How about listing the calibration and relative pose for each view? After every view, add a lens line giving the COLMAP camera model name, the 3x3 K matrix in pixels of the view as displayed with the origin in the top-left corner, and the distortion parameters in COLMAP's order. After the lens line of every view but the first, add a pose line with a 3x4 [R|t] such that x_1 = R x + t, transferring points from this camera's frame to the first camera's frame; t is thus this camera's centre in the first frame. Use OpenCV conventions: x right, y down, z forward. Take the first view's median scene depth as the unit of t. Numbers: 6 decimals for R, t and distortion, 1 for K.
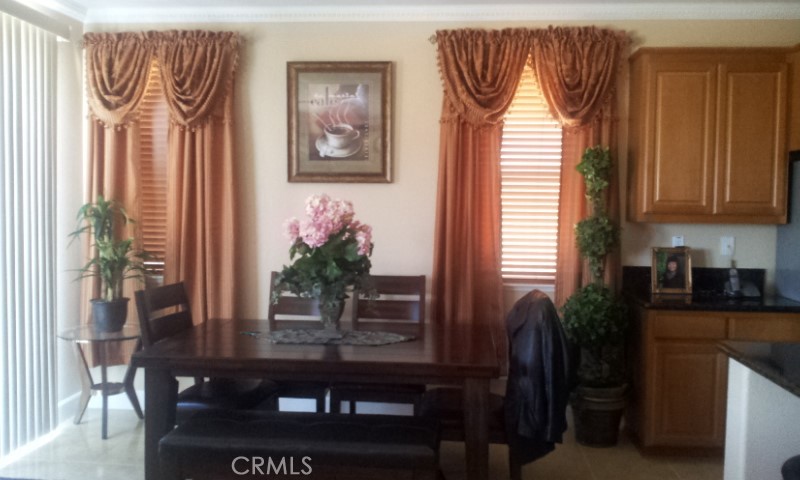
lens RADIAL K [[702.6, 0, 402.2], [0, 702.6, 239.0], [0, 0, 1]] dist [0.016557, -0.040380]
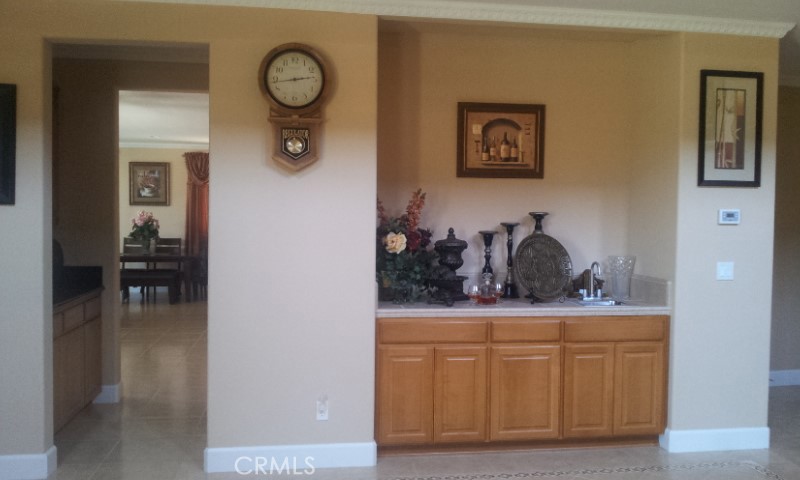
lens RADIAL K [[702.6, 0, 393.9], [0, 702.6, 241.0], [0, 0, 1]] dist [0.016557, -0.040380]
pose [[0.974011, -0.004797, 0.226452, 0.226440], [0.006990, 0.999936, -0.008880, 0.093190], [-0.226395, 0.010232, 0.973982, -1.962097]]
